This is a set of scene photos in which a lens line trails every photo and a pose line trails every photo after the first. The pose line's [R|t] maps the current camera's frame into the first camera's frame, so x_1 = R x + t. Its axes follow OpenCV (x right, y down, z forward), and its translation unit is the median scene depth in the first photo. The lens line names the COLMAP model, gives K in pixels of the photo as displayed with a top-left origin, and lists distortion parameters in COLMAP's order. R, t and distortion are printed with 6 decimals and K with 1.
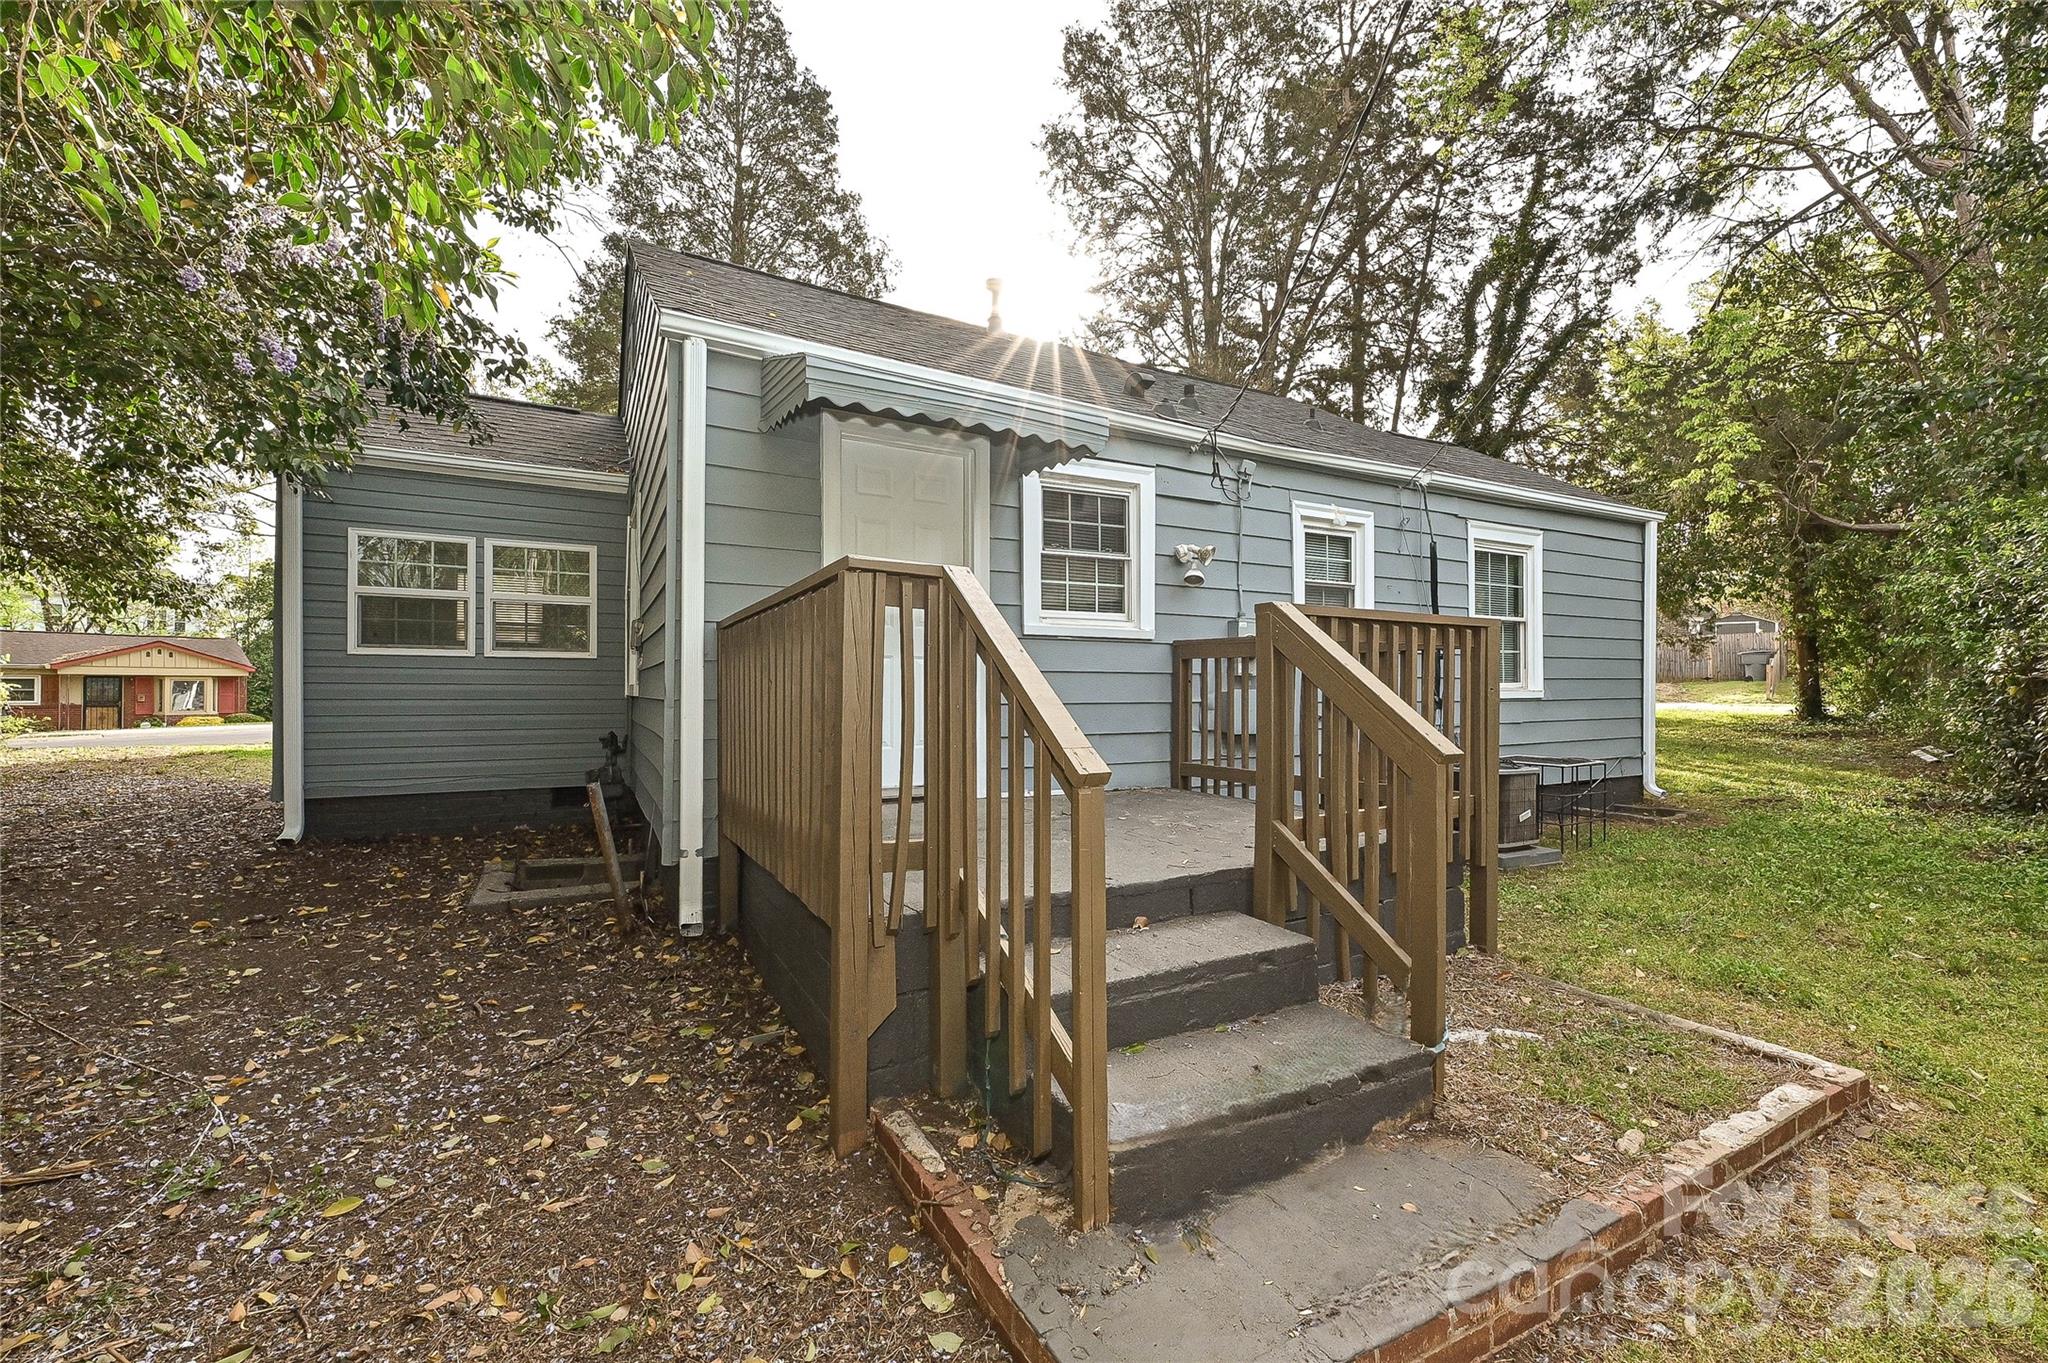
lens RADIAL K [[817.6, 0, 1026.6], [0, 817.6, 686.8], [0, 0, 1]] dist [-0.003707, 0.000845]
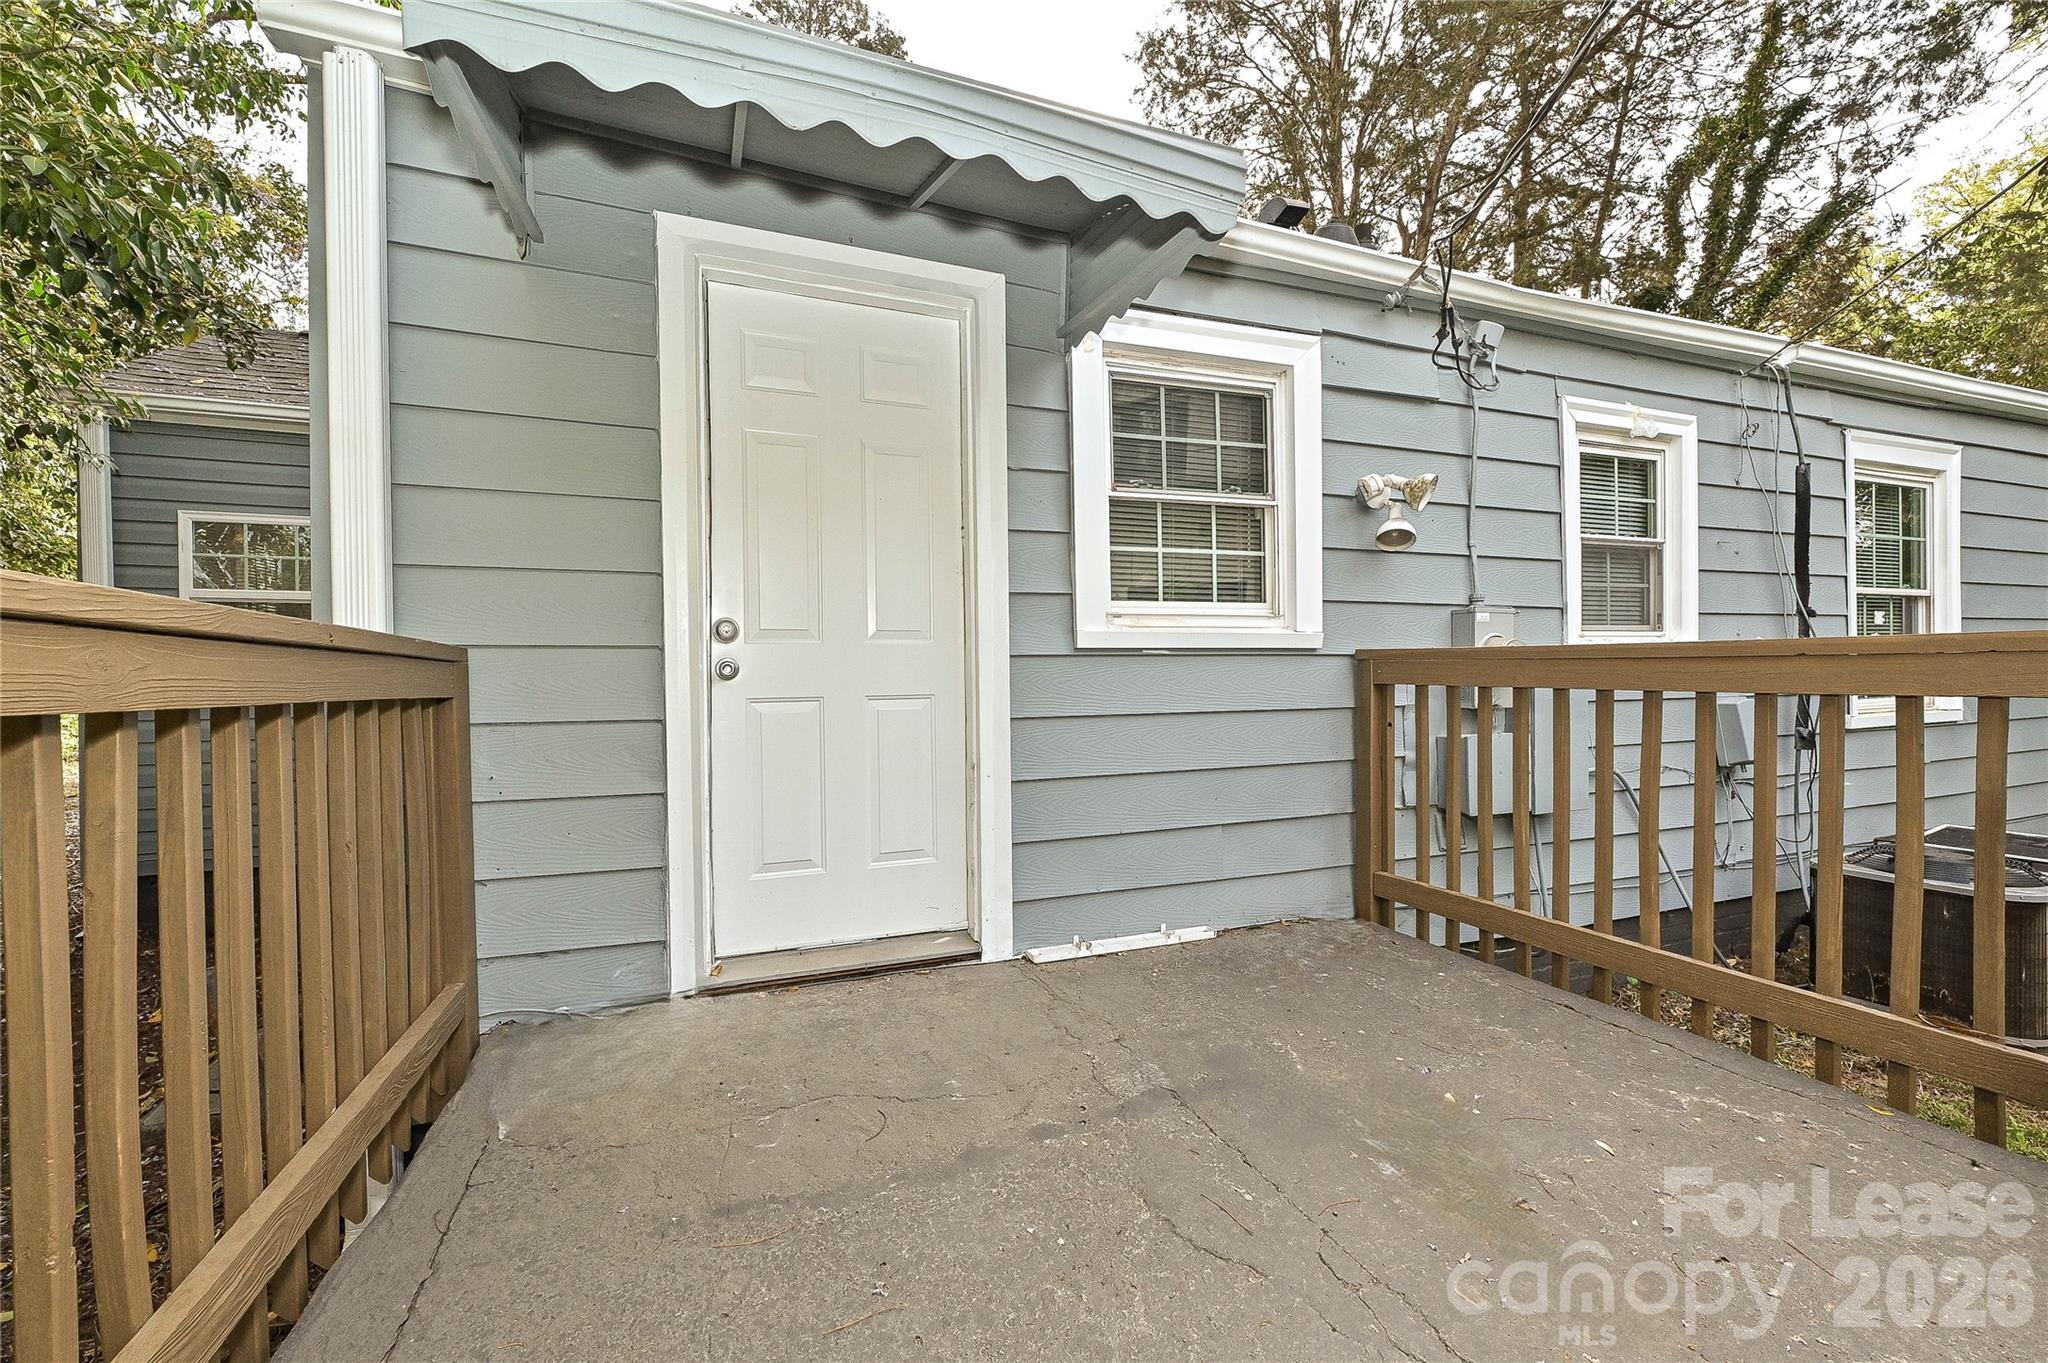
lens RADIAL K [[817.6, 0, 1018.1], [0, 817.6, 683.3], [0, 0, 1]] dist [-0.003707, 0.000845]
pose [[0.990276, -0.010066, -0.138754, 0.027809], [0.012095, 0.999832, 0.013791, -0.041931], [0.138592, -0.015335, 0.990231, 0.400174]]
